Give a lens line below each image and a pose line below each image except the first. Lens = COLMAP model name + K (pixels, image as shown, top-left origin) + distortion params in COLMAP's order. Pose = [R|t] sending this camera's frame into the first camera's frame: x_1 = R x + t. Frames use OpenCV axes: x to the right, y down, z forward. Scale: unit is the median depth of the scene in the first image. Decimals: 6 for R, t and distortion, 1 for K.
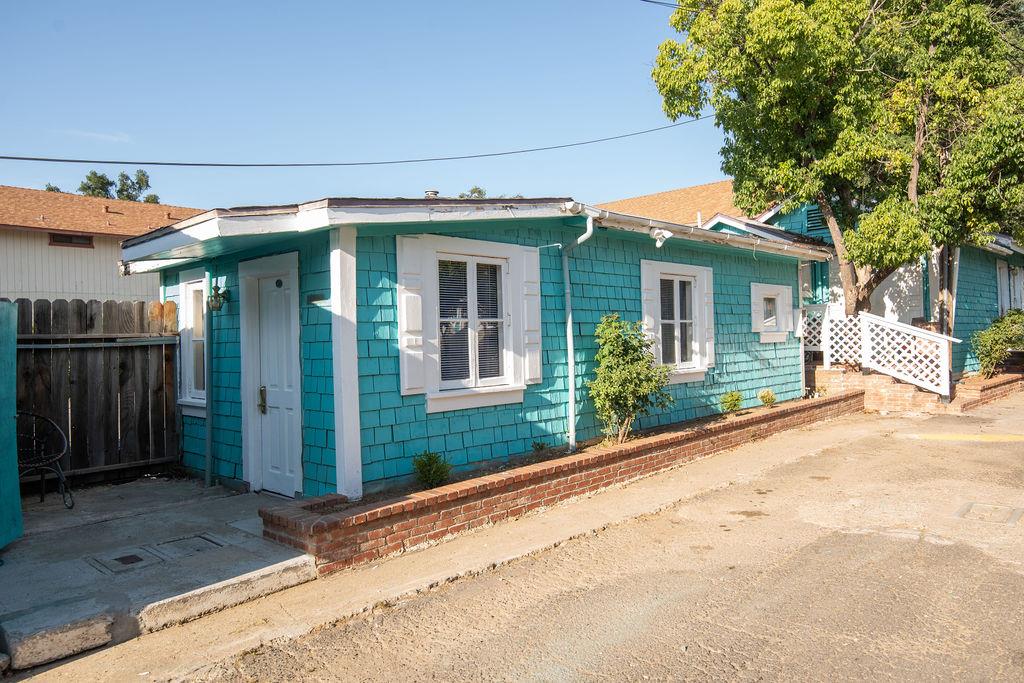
lens RADIAL K [[686.8, 0, 510.5], [0, 686.8, 337.6], [0, 0, 1]] dist [0.005807, 0.009105]
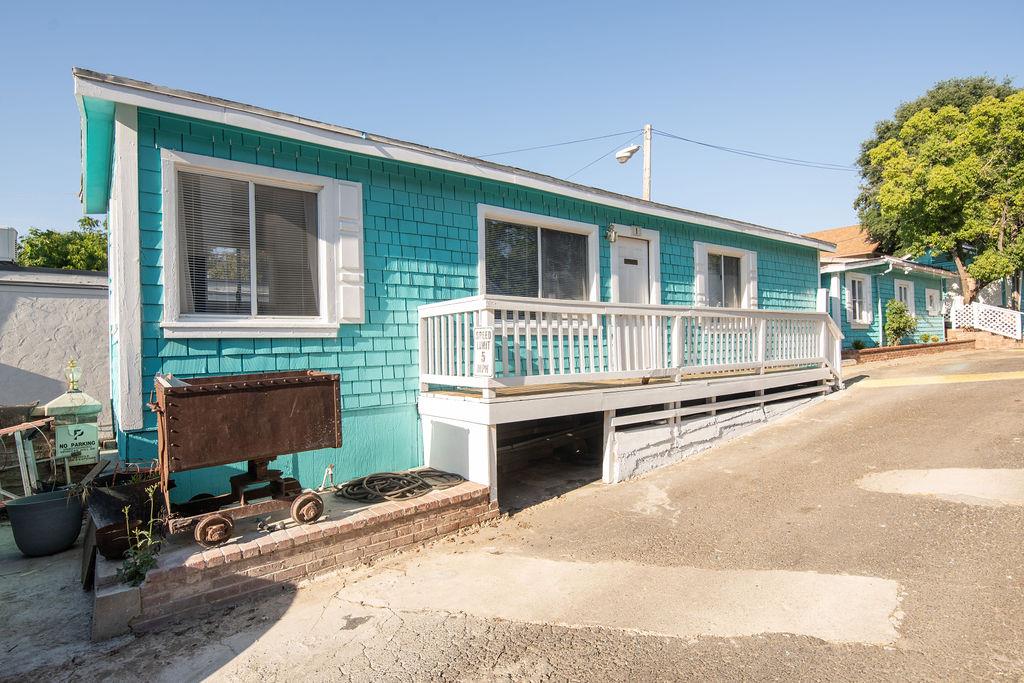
lens RADIAL K [[552.1, 0, 516.0], [0, 552.1, 340.5], [0, 0, 1]] dist [0.007028, -0.003211]
pose [[0.992662, -0.006357, -0.120754, -0.775284], [0.004587, 0.999878, -0.014930, 0.112957], [0.120834, 0.014267, 0.992570, -0.976527]]
